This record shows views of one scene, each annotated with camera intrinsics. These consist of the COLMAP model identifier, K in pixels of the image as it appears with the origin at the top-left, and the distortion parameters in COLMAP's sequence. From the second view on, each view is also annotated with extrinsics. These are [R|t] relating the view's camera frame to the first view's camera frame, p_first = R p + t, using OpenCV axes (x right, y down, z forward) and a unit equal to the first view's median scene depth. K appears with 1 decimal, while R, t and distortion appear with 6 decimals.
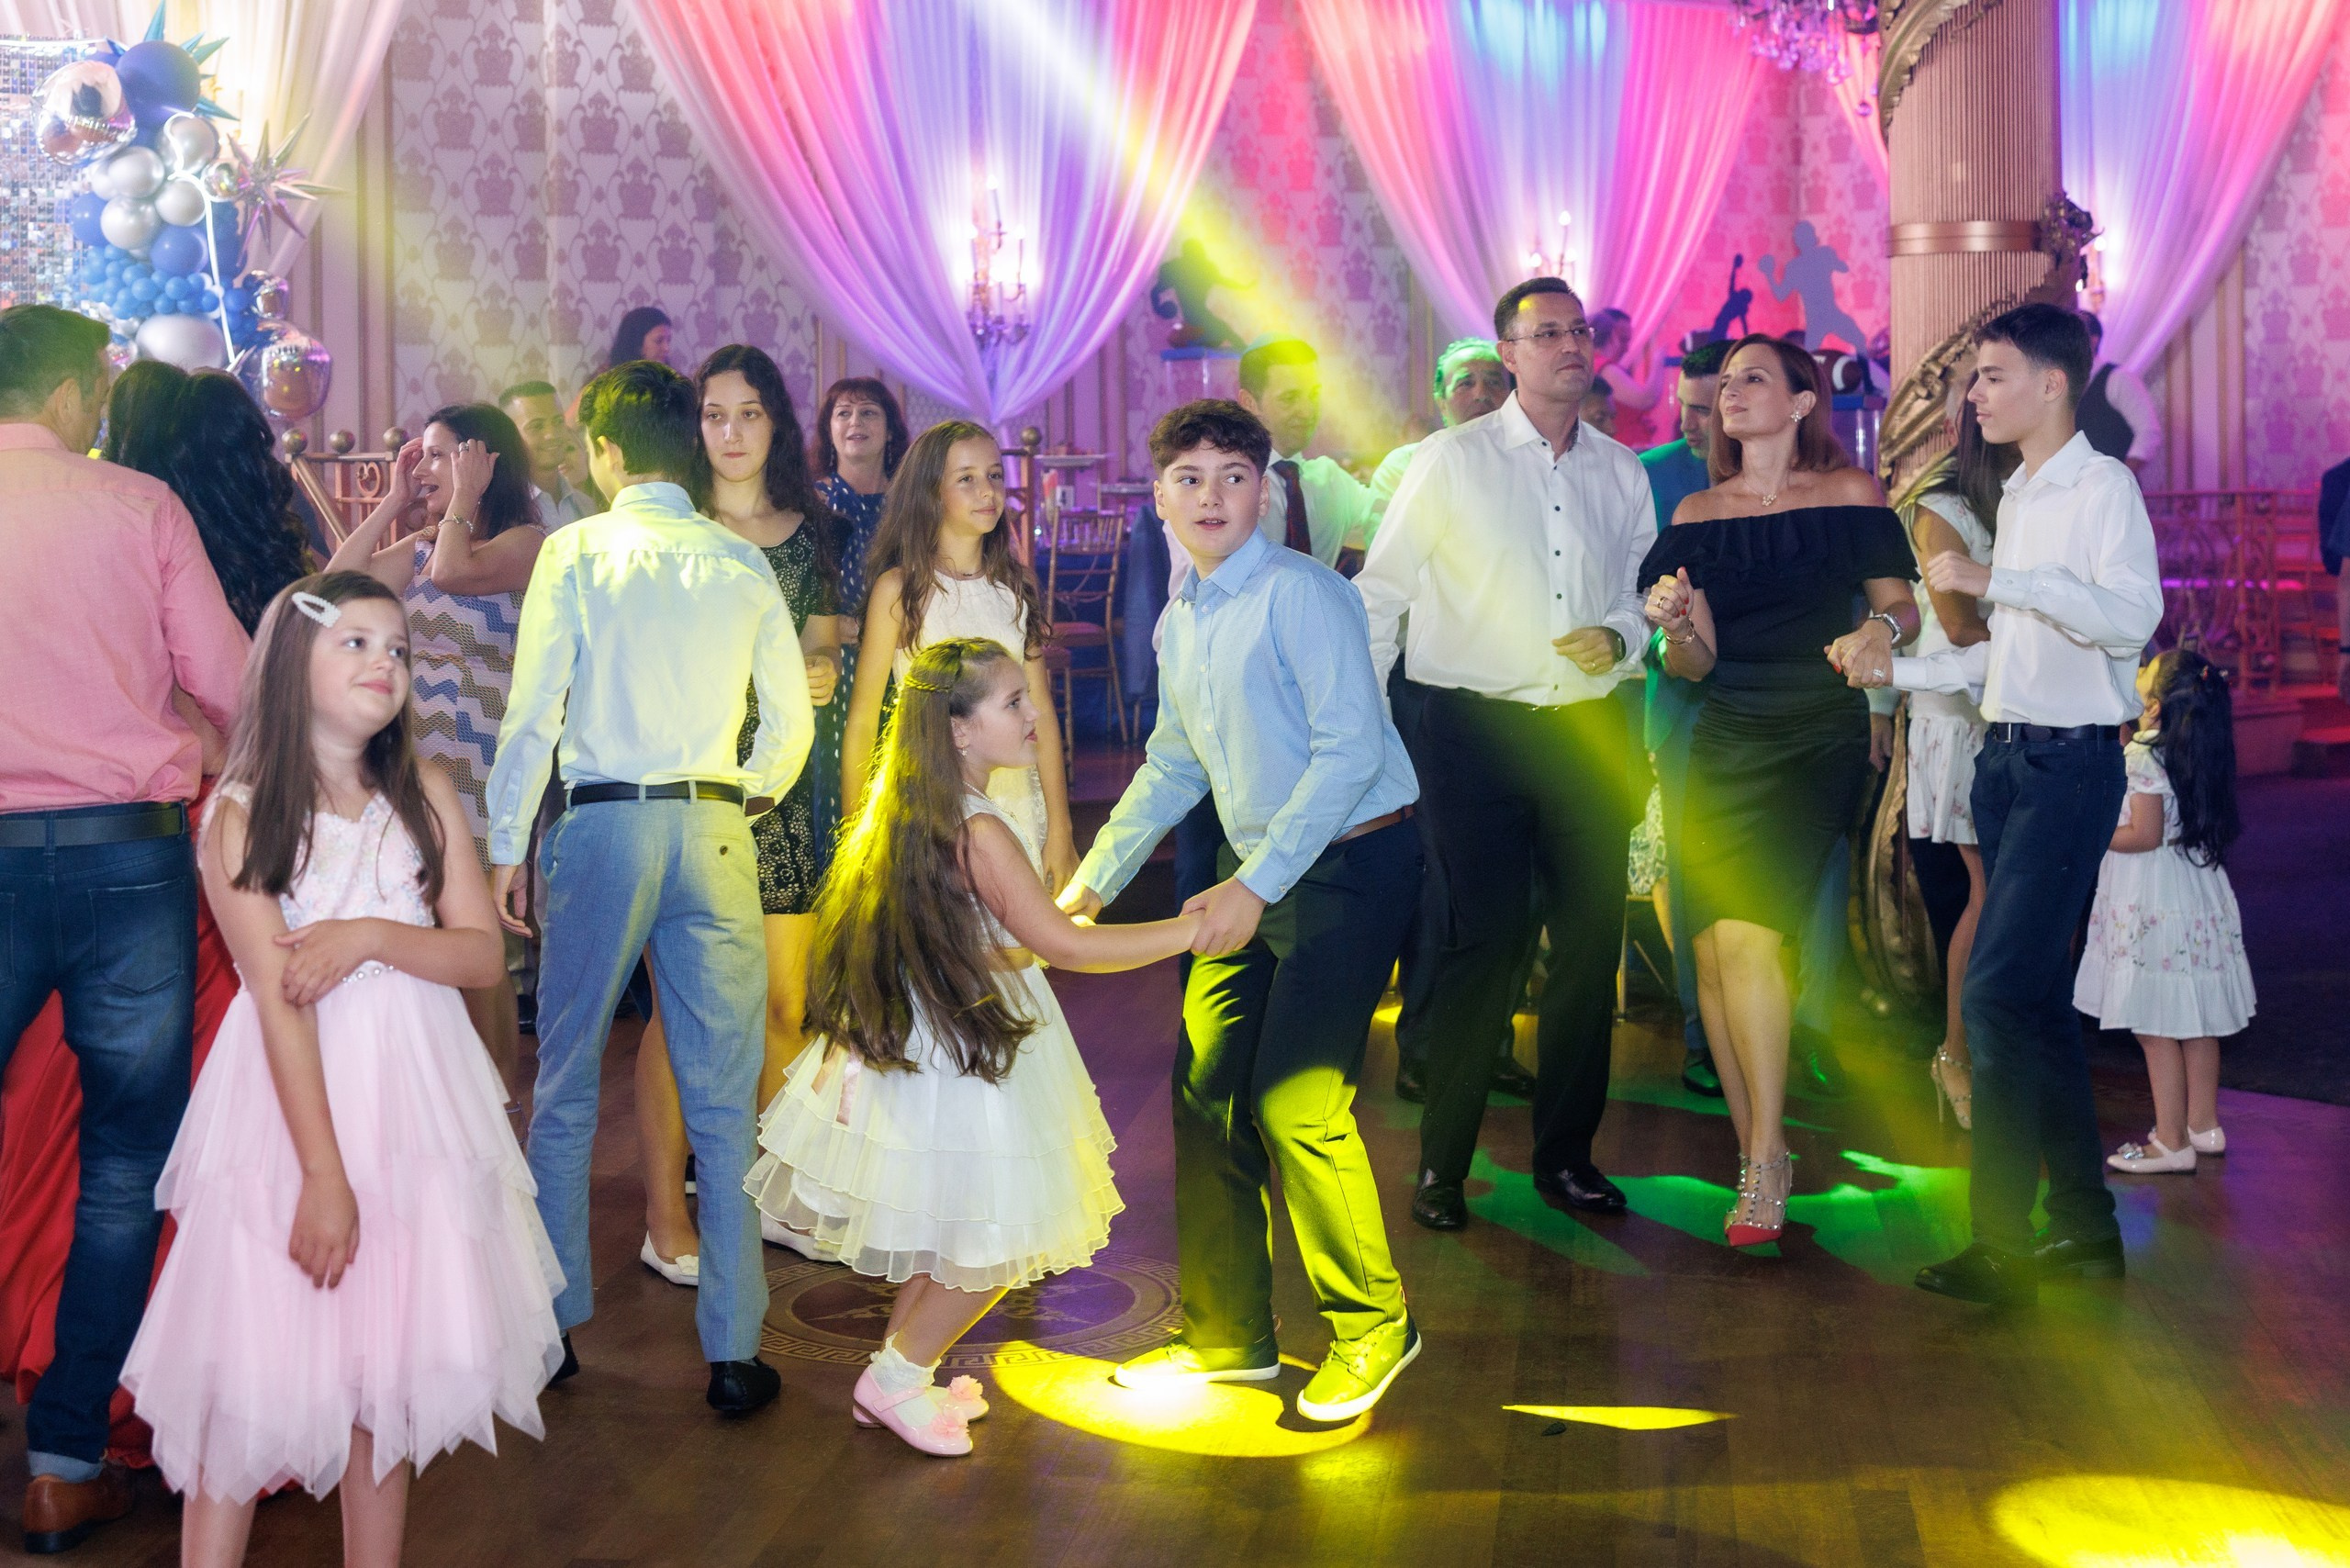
lens RADIAL K [[2657.7, 0, 1173.8], [0, 2657.7, 782.5], [0, 0, 1]] dist [-0.005752, 0.000000]
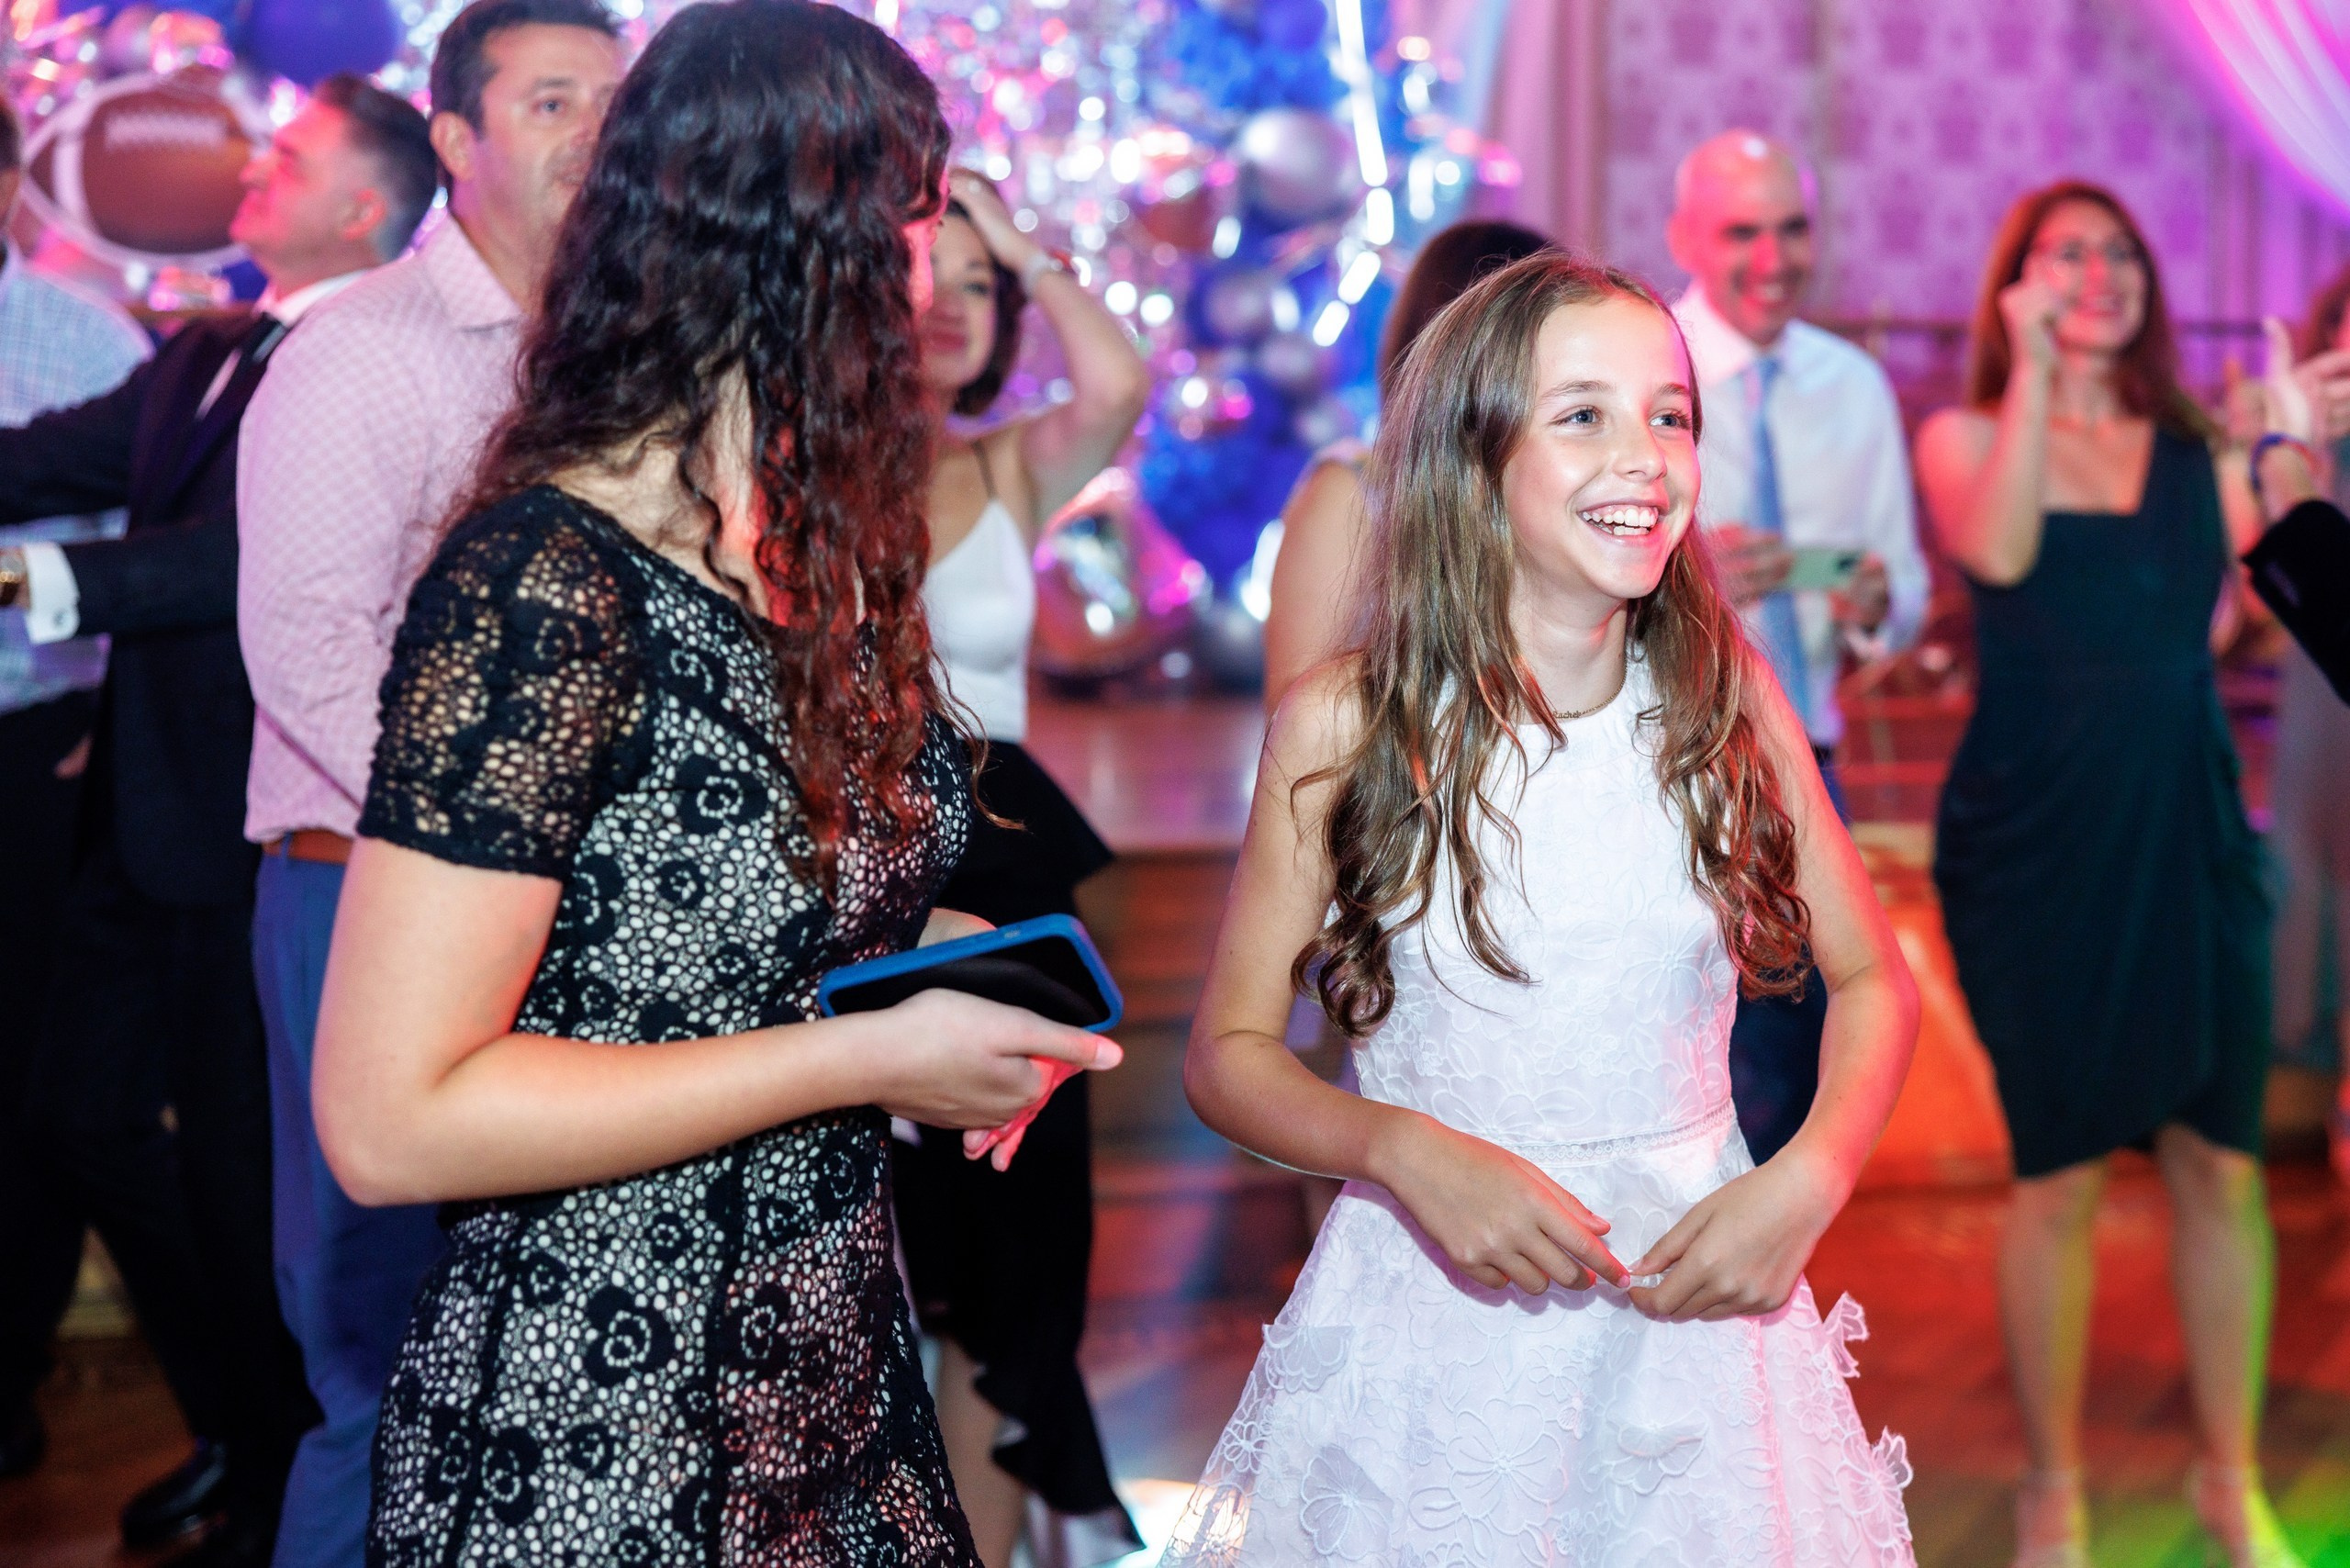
lens RADIAL K [[3598.2, 0, 1175.0], [0, 3598.2, 785.9], [0, 0, 1]] dist [0.002945, 0.000000]
pose [[0.922280, 0.012663, -0.386314, -0.044771], [-0.018717, 0.999754, -0.011915, 0.007541], [0.386068, 0.018219, 0.922290, 0.136466]]
